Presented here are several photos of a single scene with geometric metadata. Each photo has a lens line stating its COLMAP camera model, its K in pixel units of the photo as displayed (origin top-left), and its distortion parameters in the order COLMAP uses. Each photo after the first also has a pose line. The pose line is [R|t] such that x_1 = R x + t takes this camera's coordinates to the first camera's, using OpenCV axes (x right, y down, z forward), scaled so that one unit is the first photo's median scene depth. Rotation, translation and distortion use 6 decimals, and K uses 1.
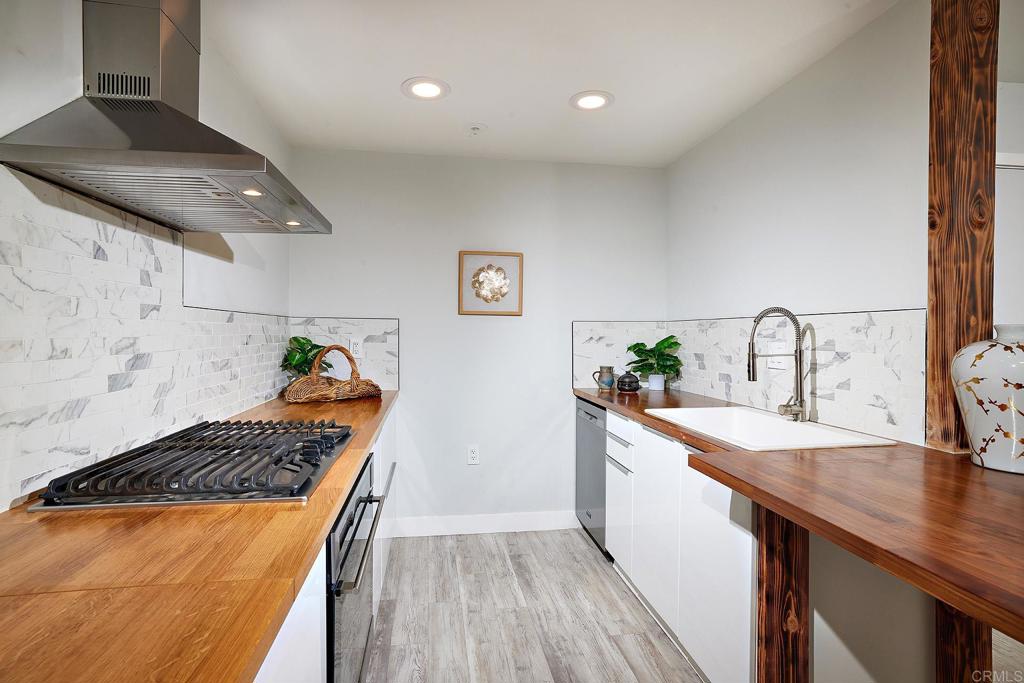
lens RADIAL K [[517.5, 0, 514.4], [0, 517.5, 334.3], [0, 0, 1]] dist [-0.001230, 0.001628]
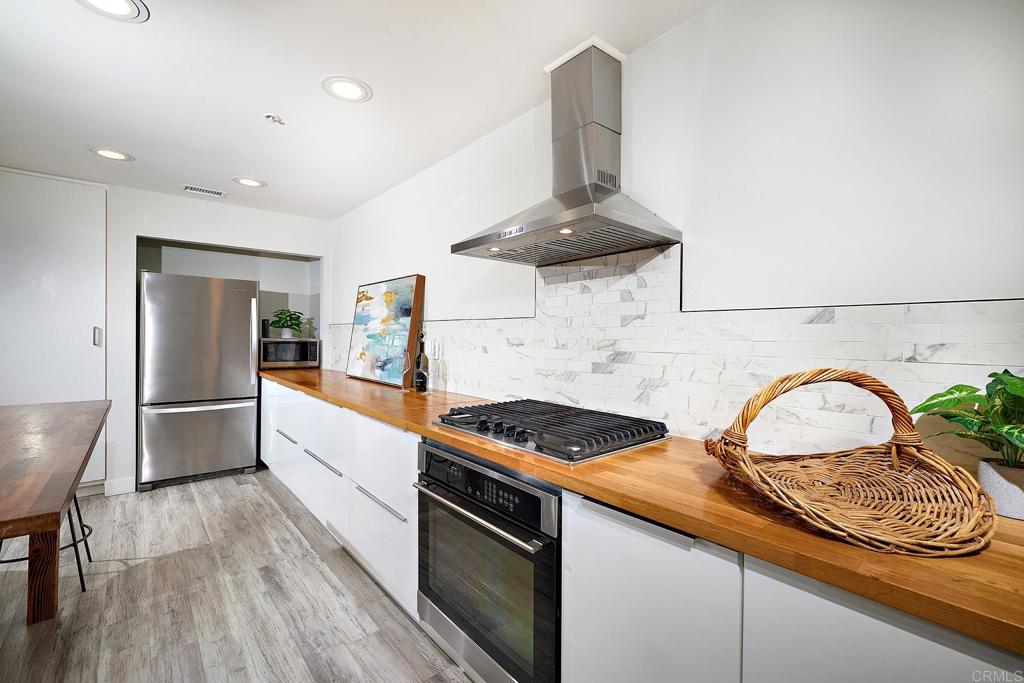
lens RADIAL K [[440.0, 0, 516.5], [0, 440.0, 336.5], [0, 0, 1]] dist [0.001593, -0.000114]
pose [[-0.847109, -0.011455, -0.531296, 0.130358], [-0.015232, 0.999880, 0.002727, -0.002188], [0.531201, 0.010403, -0.847182, 1.747932]]
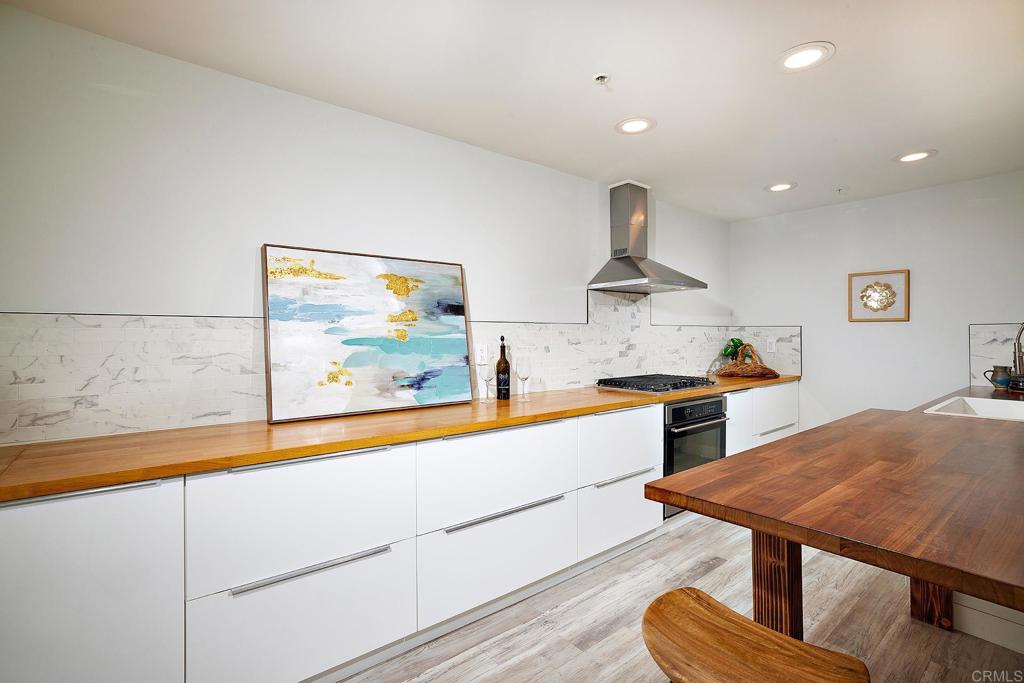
lens RADIAL K [[471.4, 0, 512.8], [0, 471.4, 334.5], [0, 0, 1]] dist [-0.023476, -0.000562]
pose [[0.504596, -0.005559, -0.863338, 1.004104], [0.001085, 0.999983, -0.005804, 0.000807], [0.863355, 0.001992, 0.504593, -0.708299]]
